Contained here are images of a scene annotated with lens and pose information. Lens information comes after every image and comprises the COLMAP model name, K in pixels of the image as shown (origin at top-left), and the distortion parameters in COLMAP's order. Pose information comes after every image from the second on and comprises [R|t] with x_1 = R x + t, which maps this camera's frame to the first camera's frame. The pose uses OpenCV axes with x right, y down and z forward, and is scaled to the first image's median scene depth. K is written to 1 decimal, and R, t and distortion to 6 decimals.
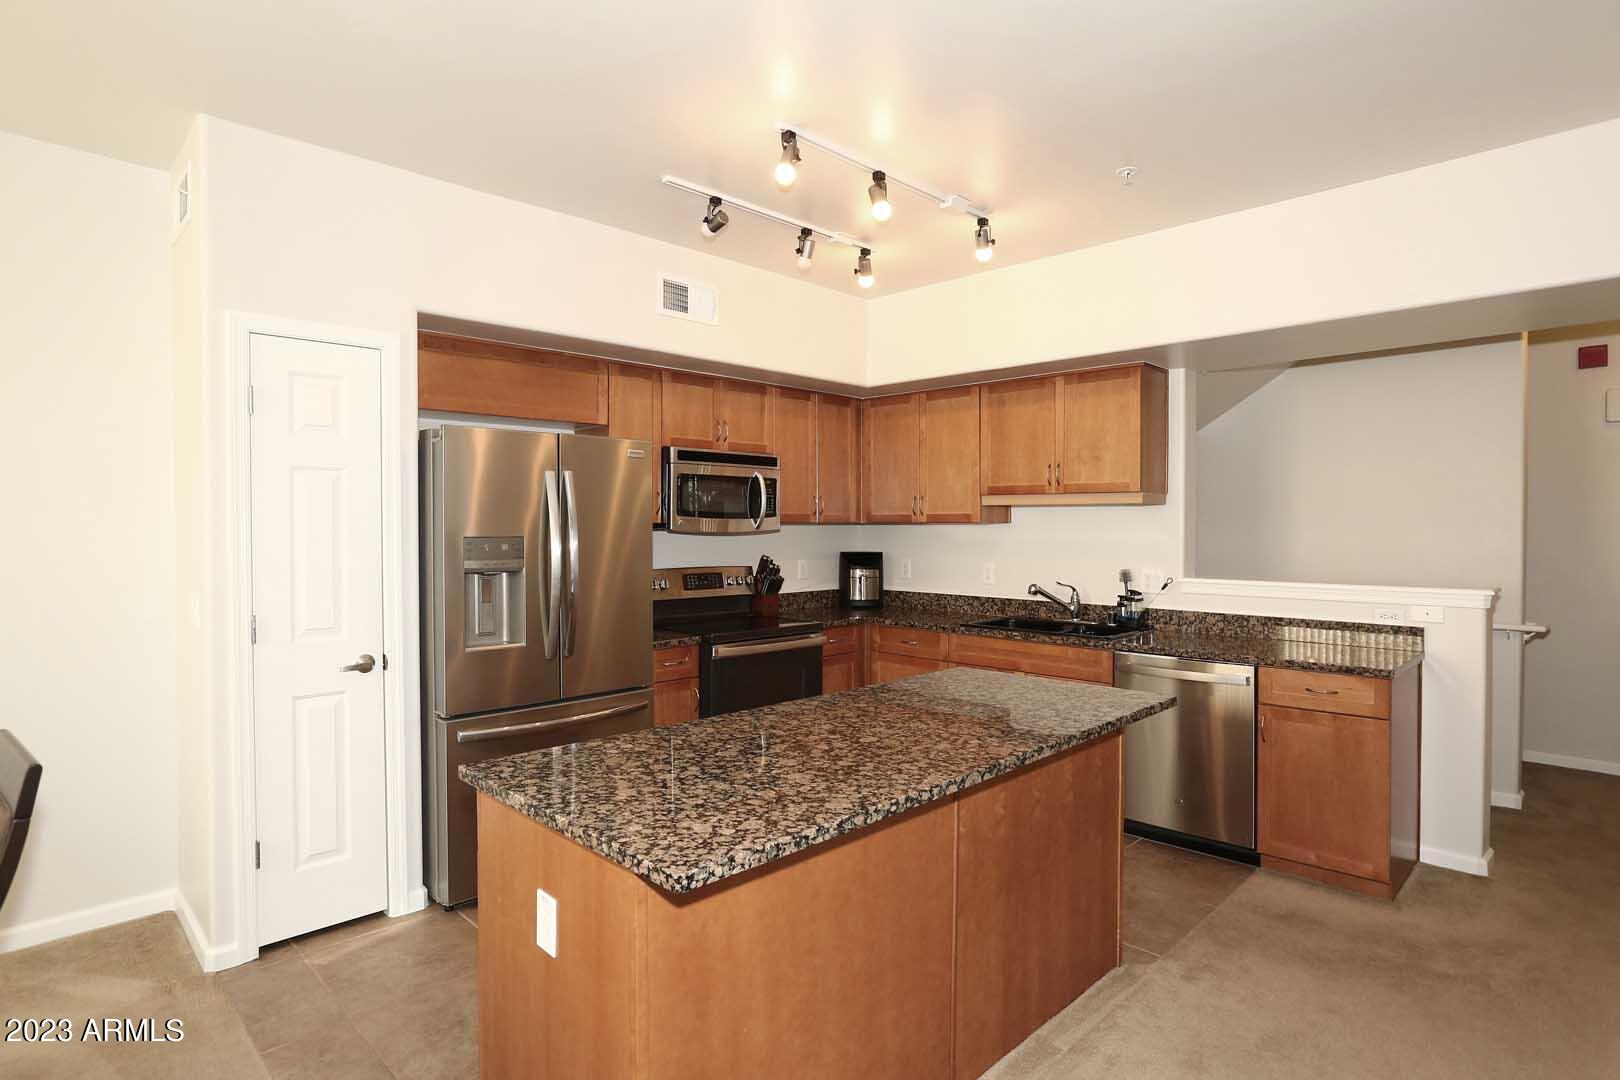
lens RADIAL K [[854.9, 0, 803.8], [0, 854.9, 528.5], [0, 0, 1]] dist [-0.040249, 0.014544]
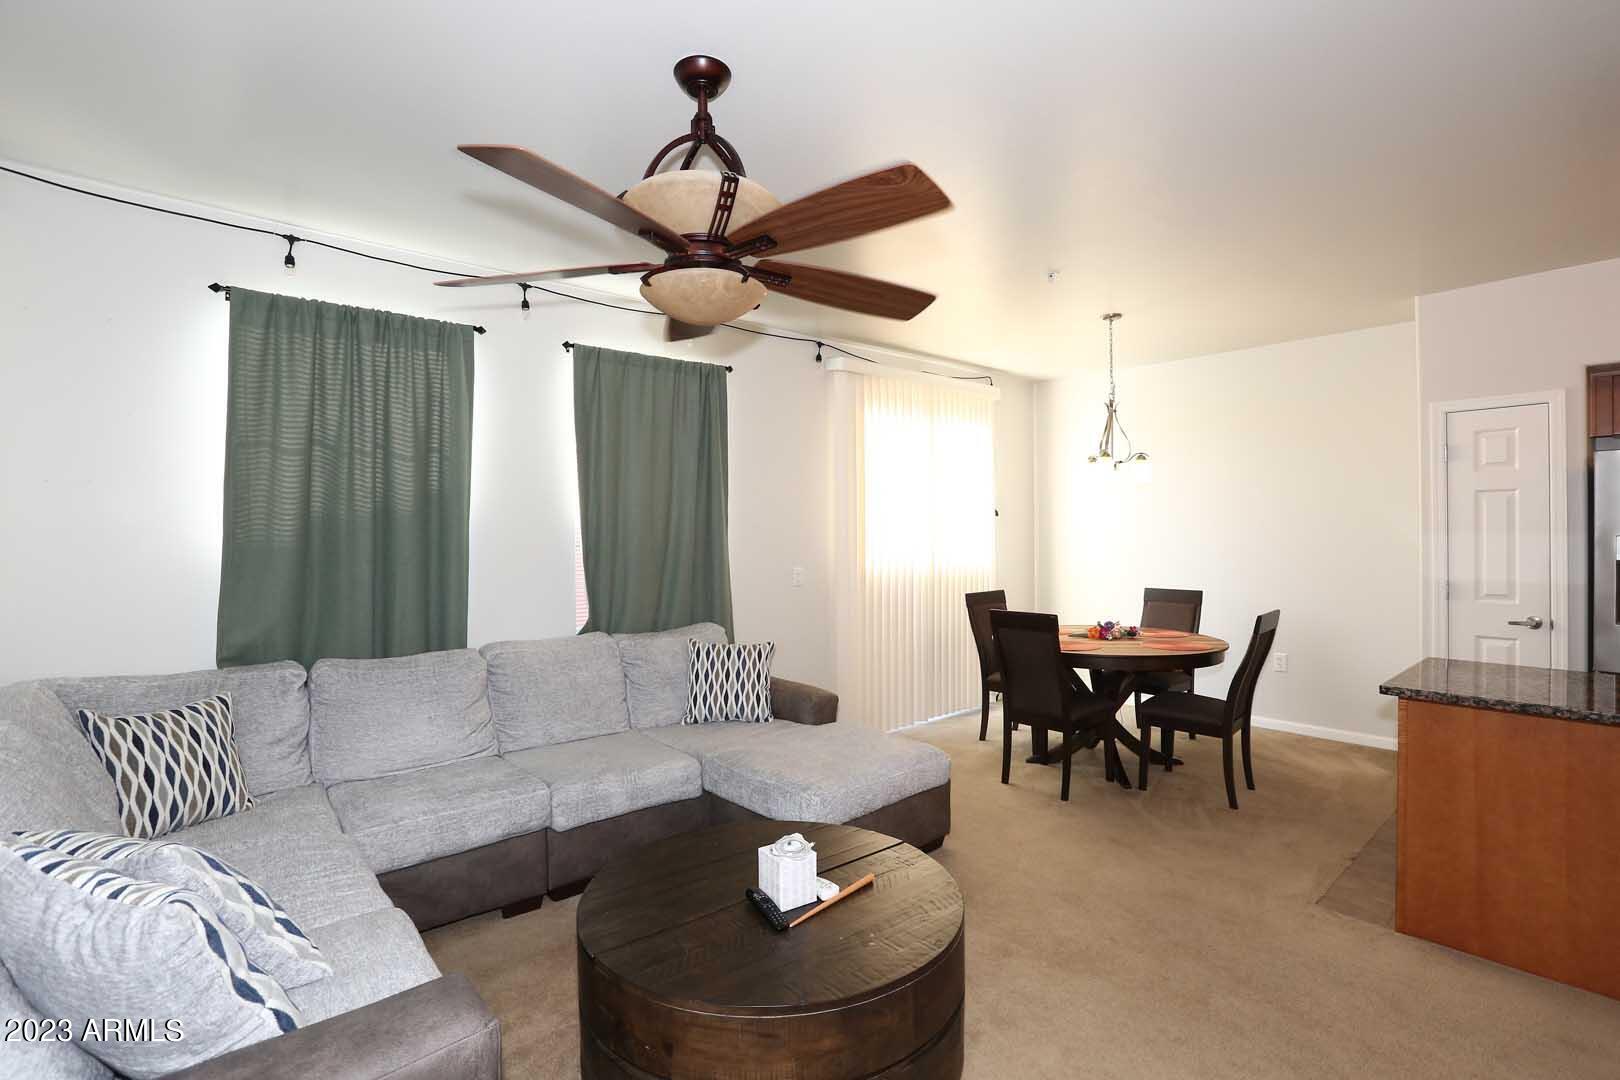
lens RADIAL K [[743.9, 0, 823.0], [0, 743.9, 534.6], [0, 0, 1]] dist [-0.018746, 0.001199]
pose [[-0.052895, 0.003520, -0.998594, 0.671989], [0.001703, 0.999993, 0.003435, 0.002642], [0.998599, -0.001519, -0.052901, -0.128117]]
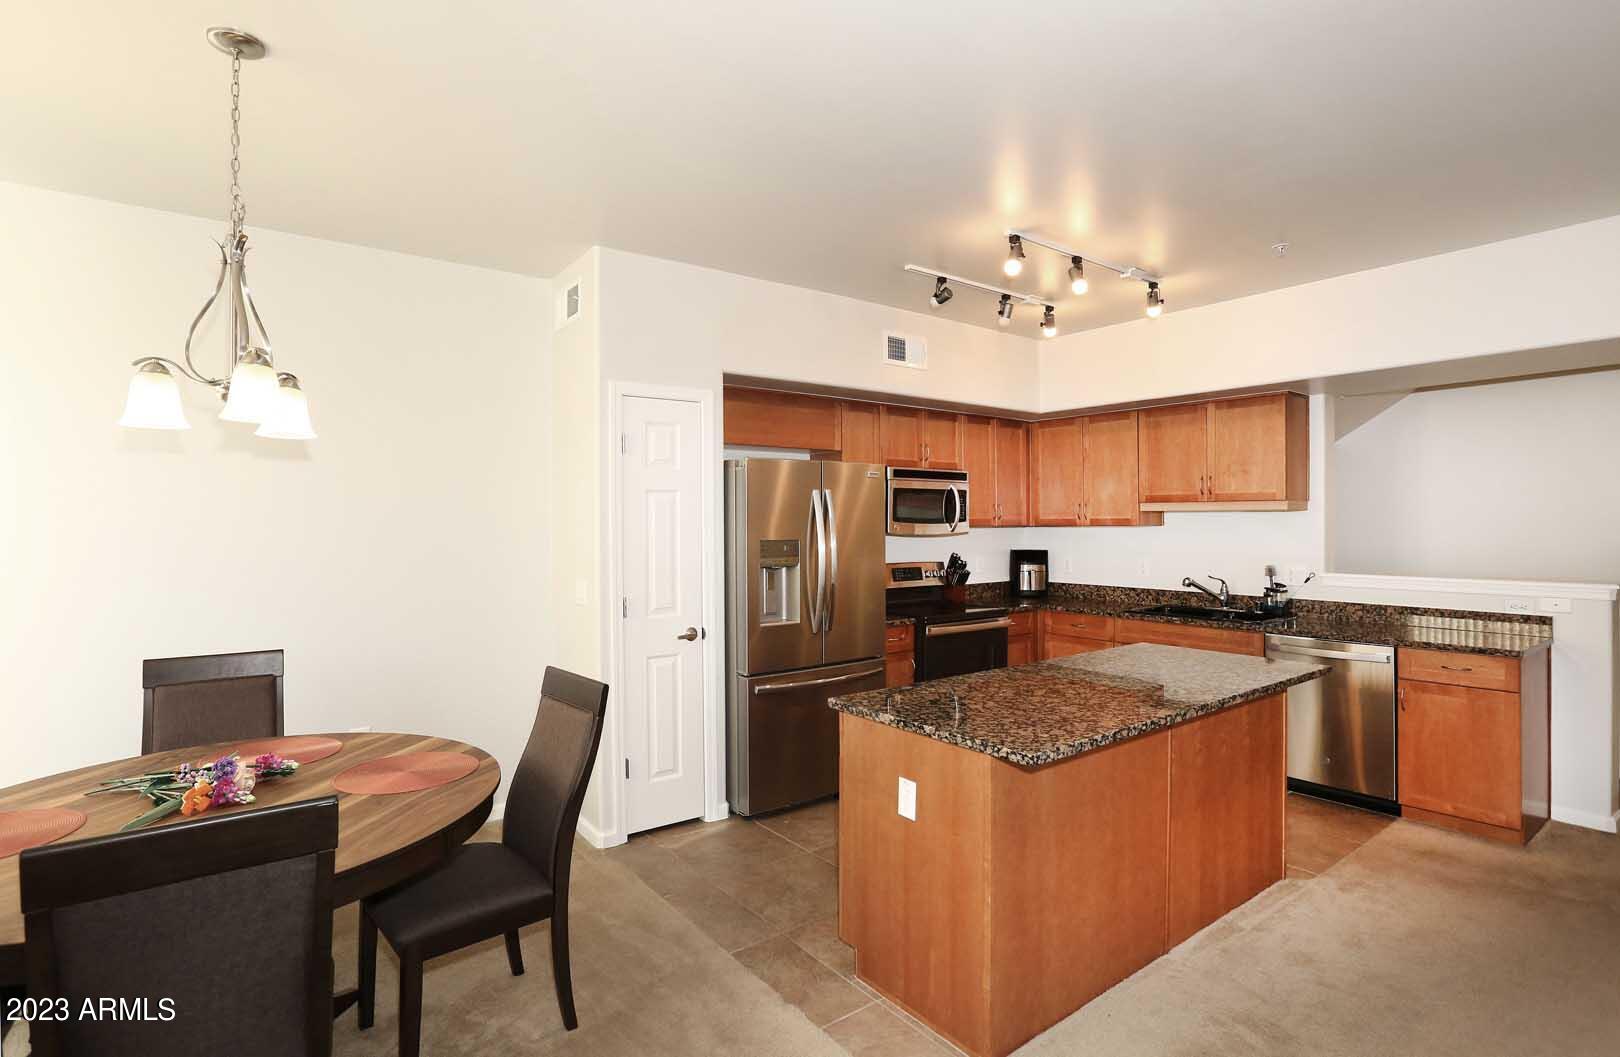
lens RADIAL K [[792.3, 0, 810.4], [0, 792.3, 518.4], [0, 0, 1]] dist [-0.034469, 0.011584]
pose [[0.990688, -0.003973, -0.136096, -0.130927], [0.002848, 0.999960, -0.008464, -0.012078], [0.136124, 0.007998, 0.990659, -0.202012]]
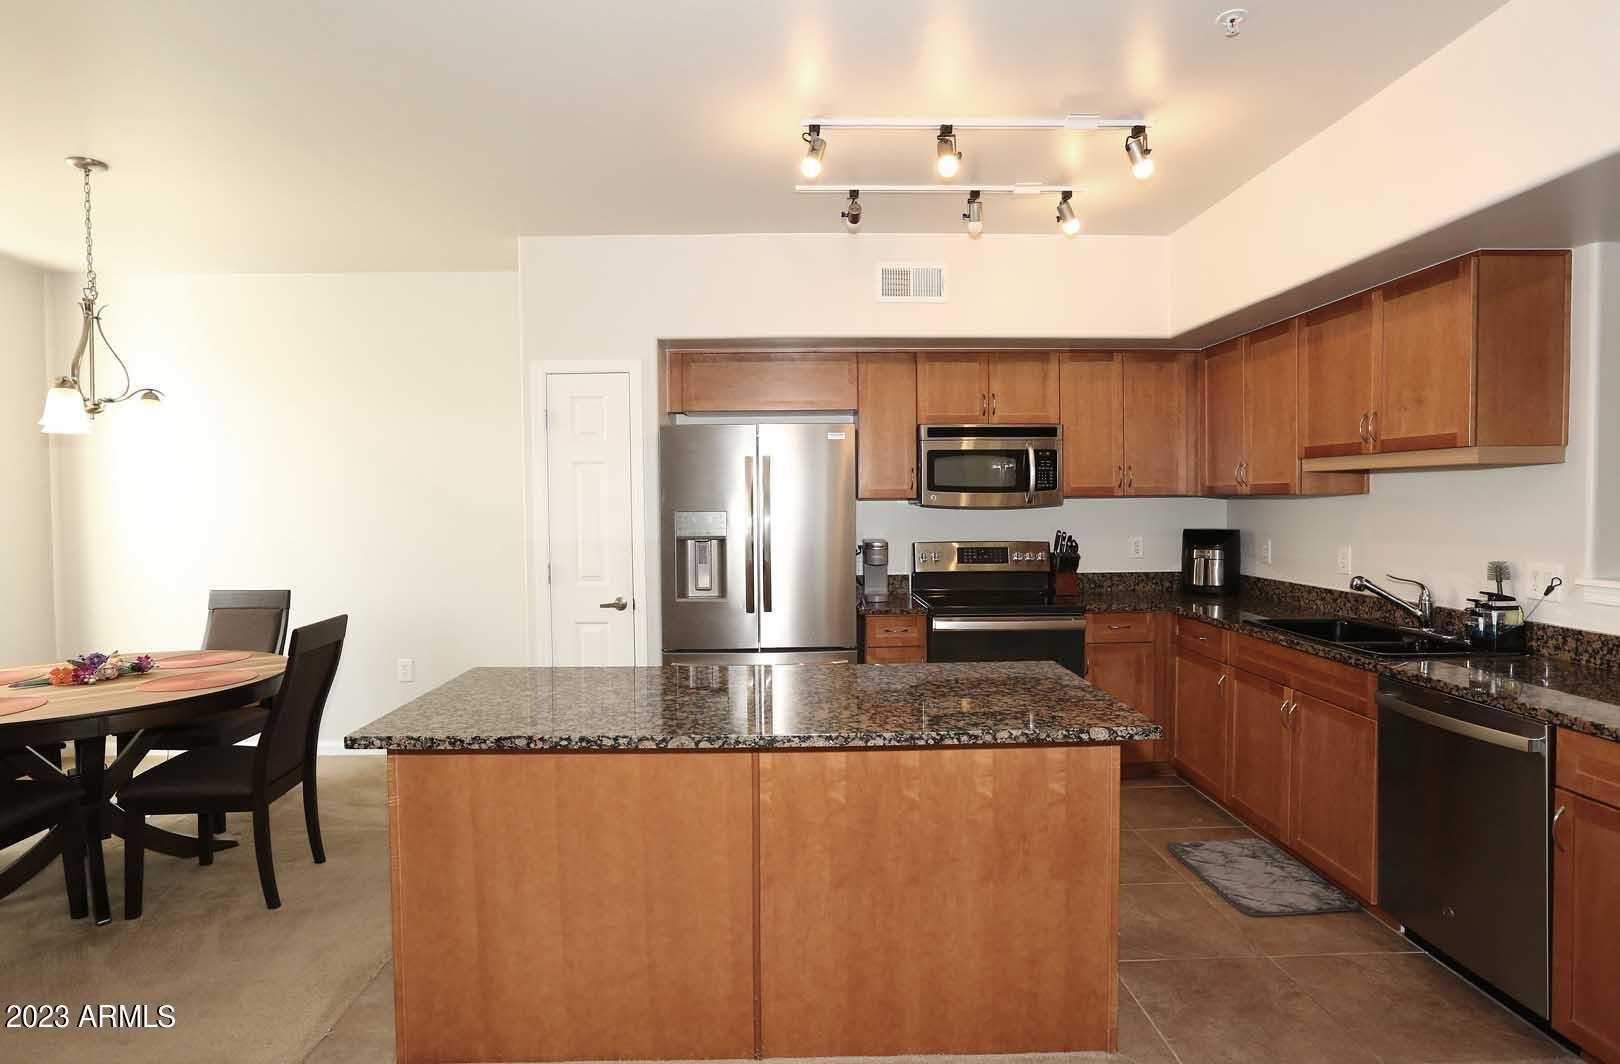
lens RADIAL K [[833.8, 0, 796.3], [0, 833.8, 517.4], [0, 0, 1]] dist [-0.025064, 0.005170]
pose [[0.722343, 0.007925, -0.691489, 0.526974], [0.005202, 0.999844, 0.016893, -0.000958], [0.691515, -0.015800, 0.722189, 0.184278]]
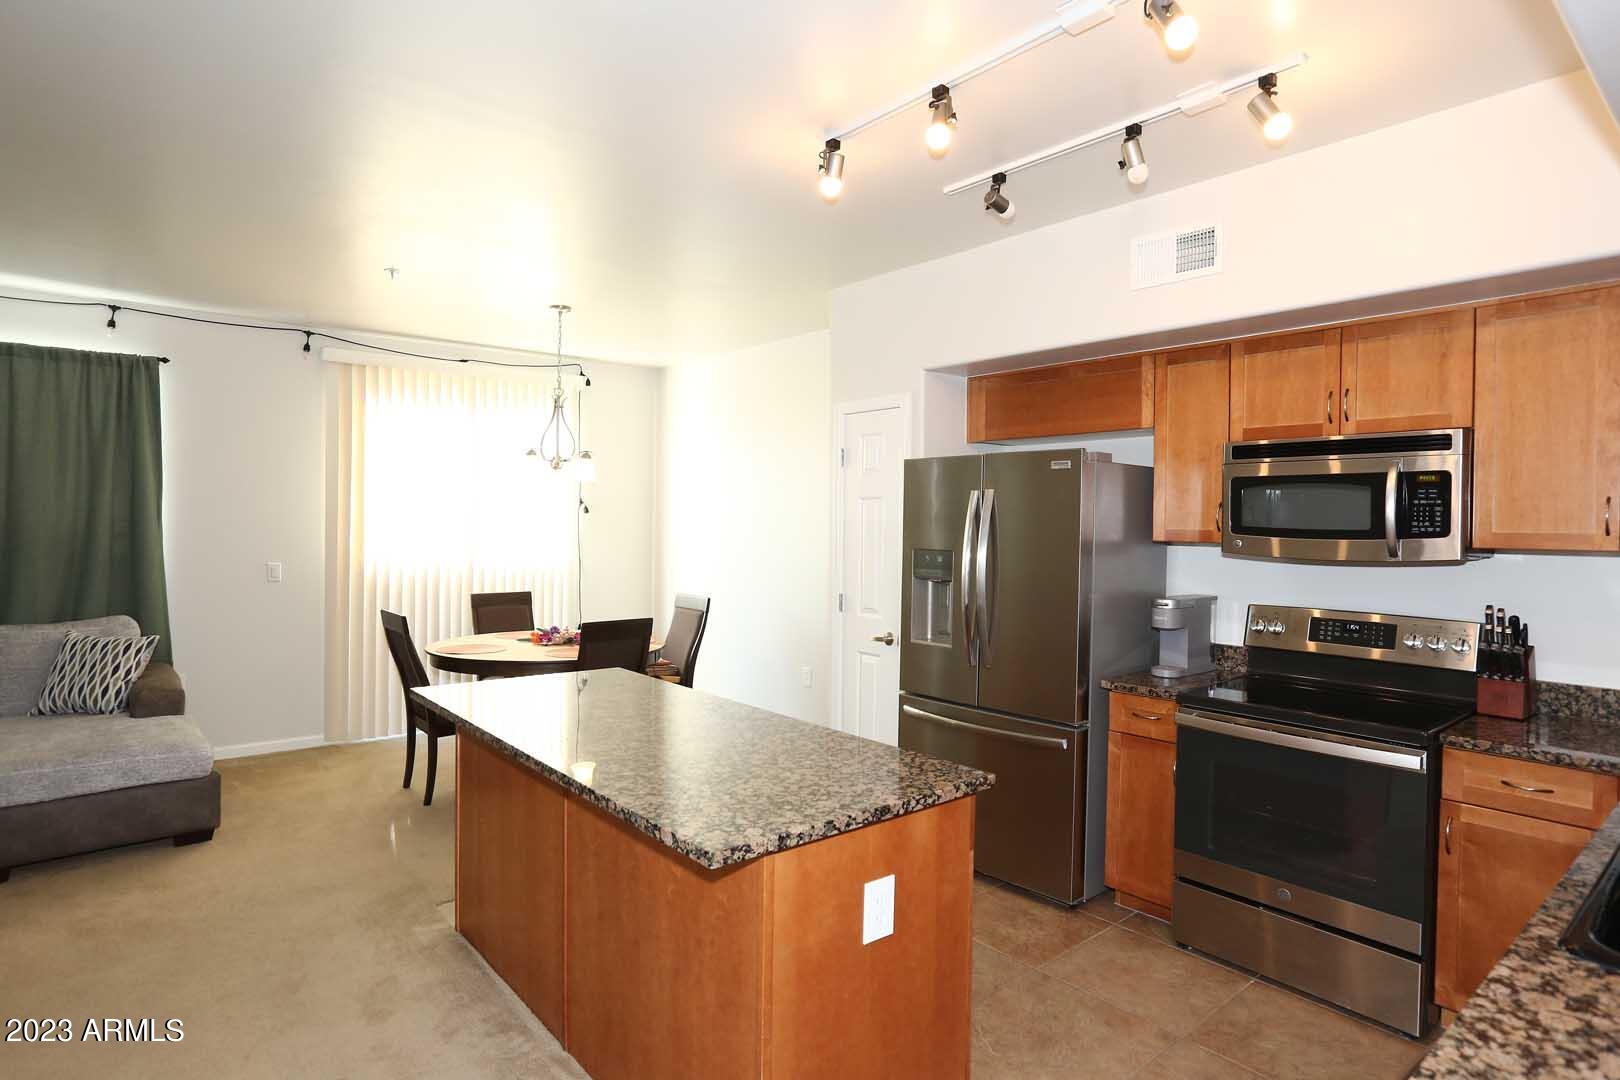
lens RADIAL K [[854.9, 0, 806.4], [0, 854.9, 532.4], [0, 0, 1]] dist [-0.040249, 0.014544]
pose [[-0.072393, 0.006130, -0.997357, 0.744705], [-0.019731, 0.999777, 0.007577, -0.017493], [0.997181, 0.020227, -0.072256, 0.816037]]
